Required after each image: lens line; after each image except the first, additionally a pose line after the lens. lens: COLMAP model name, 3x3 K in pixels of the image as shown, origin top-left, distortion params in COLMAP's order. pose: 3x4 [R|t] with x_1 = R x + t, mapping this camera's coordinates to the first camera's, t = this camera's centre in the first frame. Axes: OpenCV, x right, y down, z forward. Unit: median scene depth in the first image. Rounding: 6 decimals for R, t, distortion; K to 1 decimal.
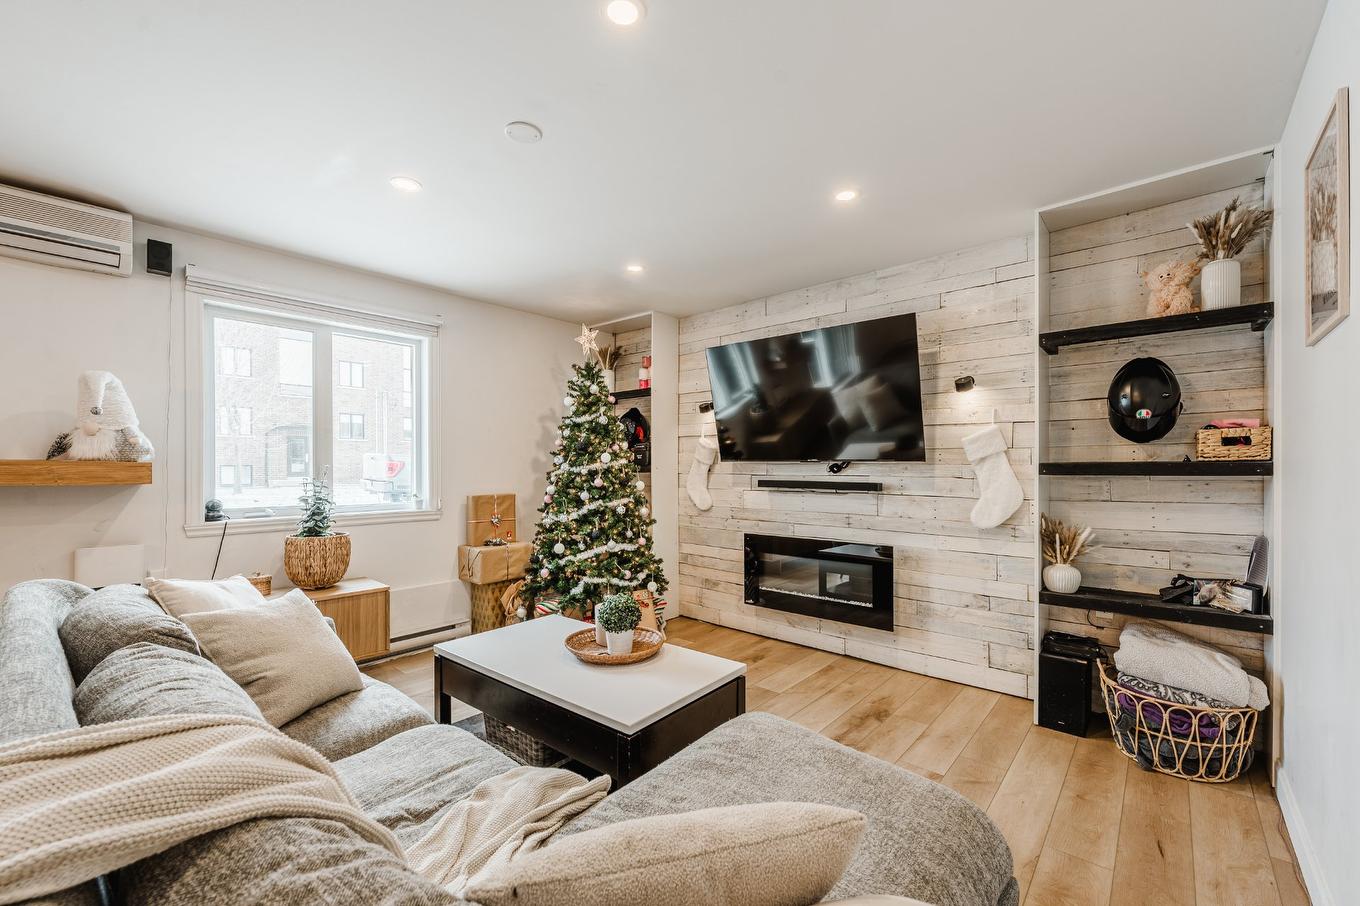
lens RADIAL K [[550.8, 0, 682.0], [0, 550.8, 464.6], [0, 0, 1]] dist [-0.001096, 0.000131]
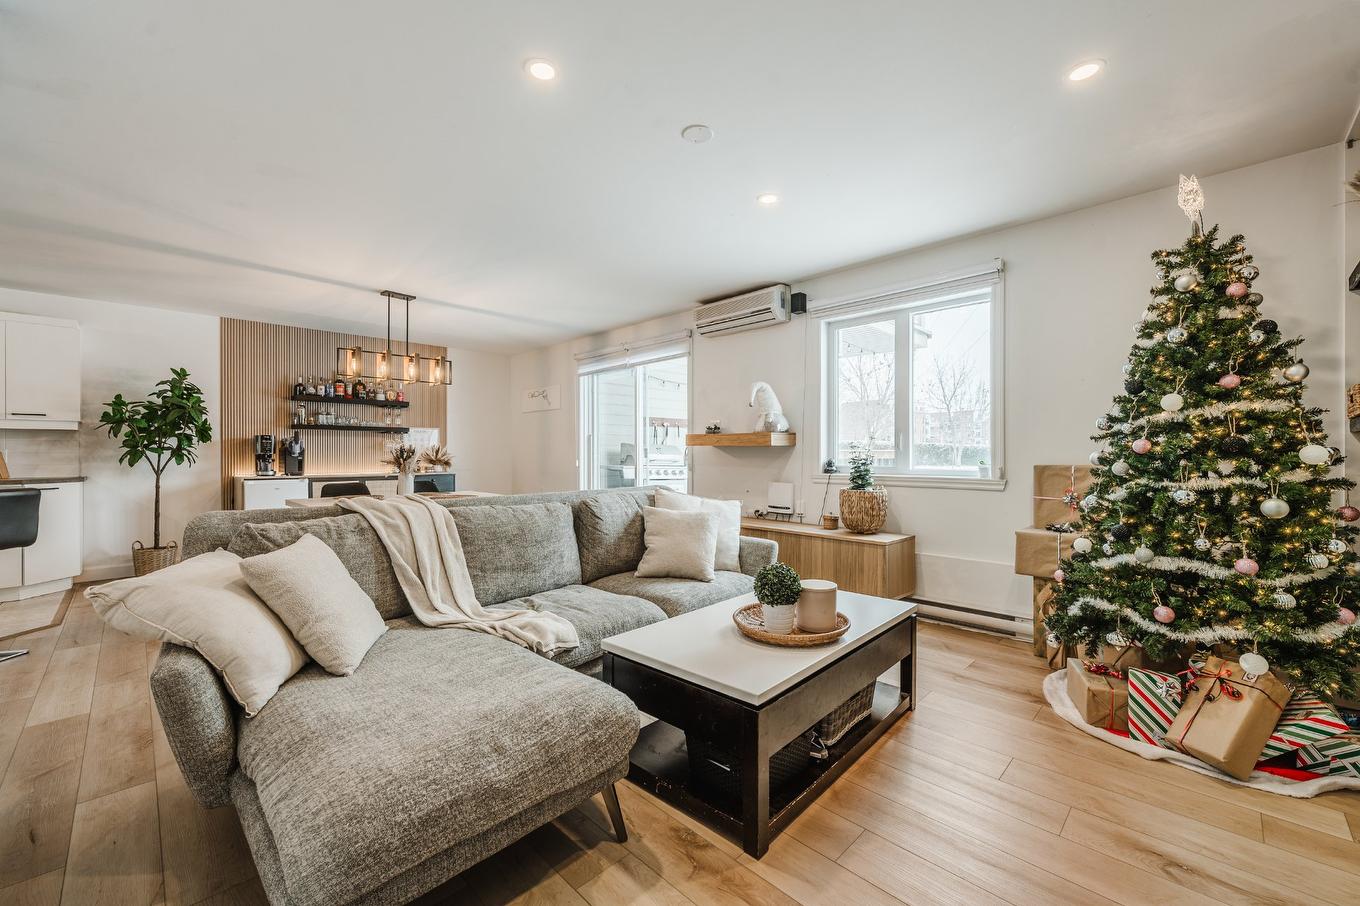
lens RADIAL K [[541.3, 0, 679.3], [0, 541.3, 452.4], [0, 0, 1]] dist [0.000543, -0.000097]
pose [[-0.057598, 0.000093, -0.998340, 0.654245], [0.005759, 0.999983, -0.000239, 0.052404], [0.998323, -0.005763, -0.057598, 0.784350]]
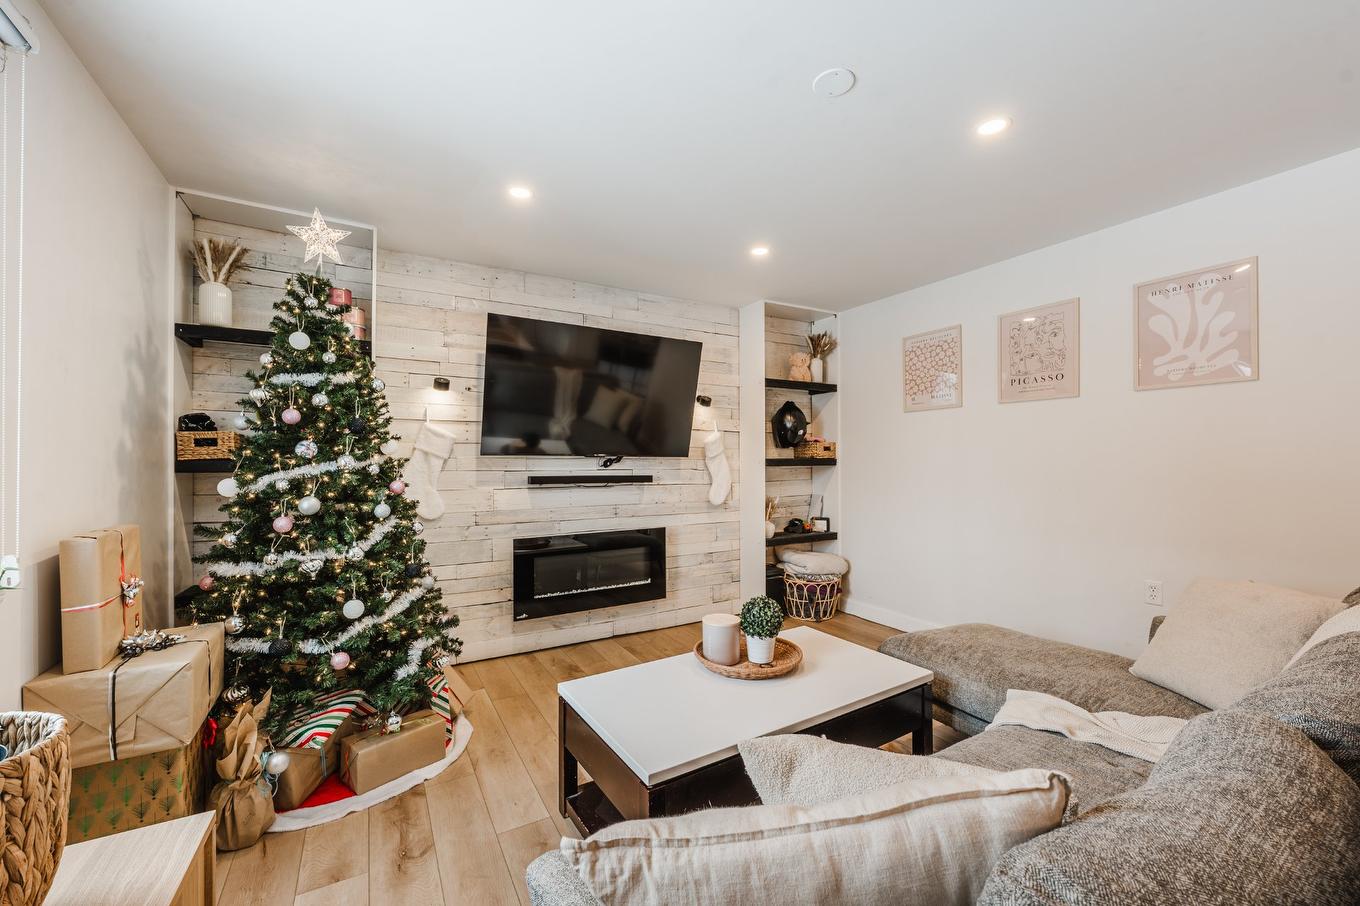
lens RADIAL K [[541.3, 0, 679.3], [0, 541.3, 452.4], [0, 0, 1]] dist [0.000543, -0.000097]
pose [[0.314451, 0.015622, 0.949145, -0.910870], [-0.002102, 0.999874, -0.015761, 0.003716], [-0.949271, 0.002961, 0.314444, 0.738198]]
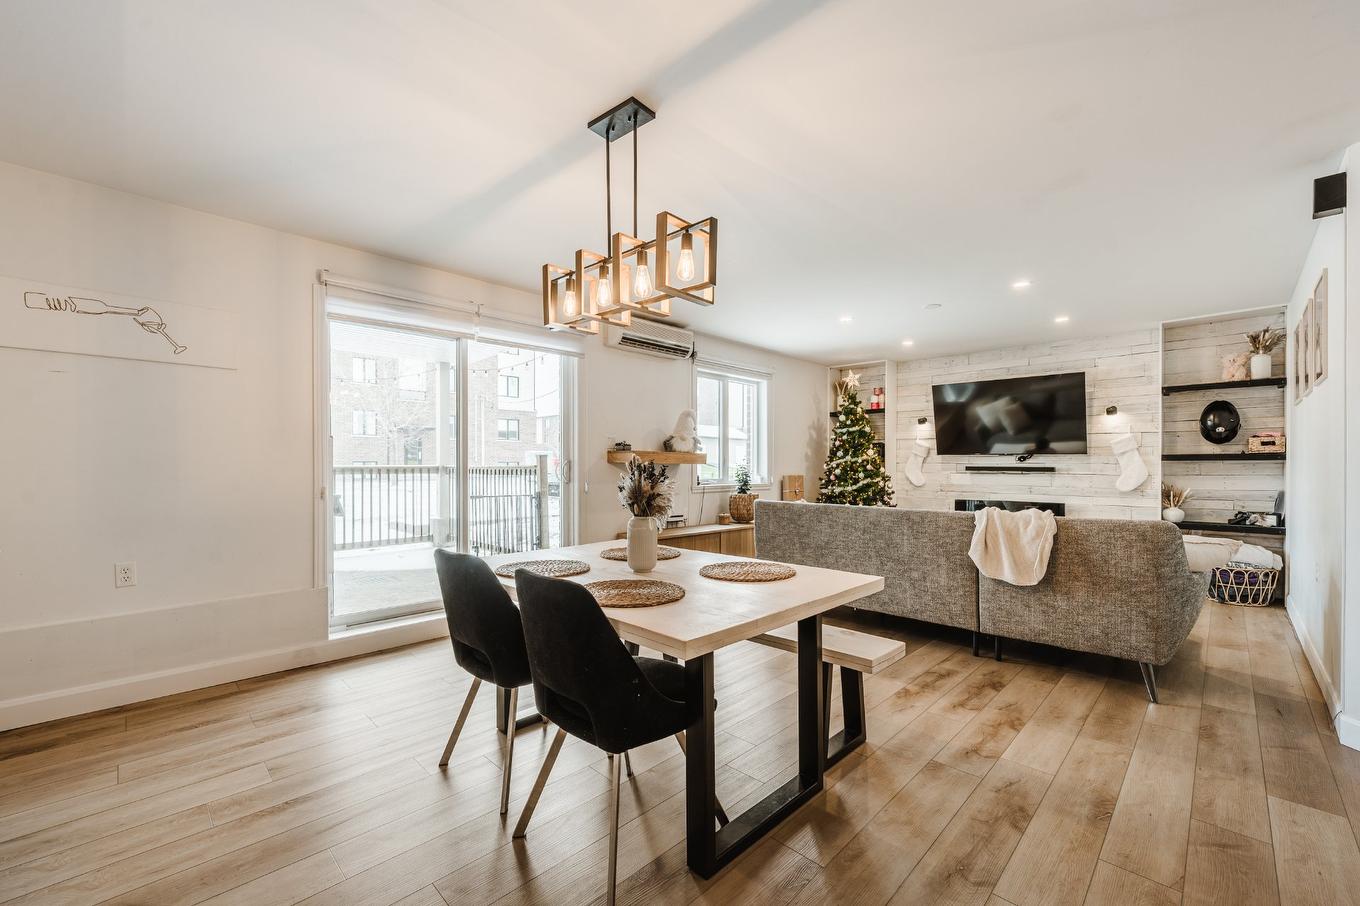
lens RADIAL K [[550.8, 0, 682.0], [0, 550.8, 464.6], [0, 0, 1]] dist [-0.001096, 0.000131]
pose [[0.998450, 0.002369, -0.055610, -0.899626], [-0.002238, 0.999995, 0.002407, 0.030866], [0.055615, -0.002279, 0.998450, -0.991404]]
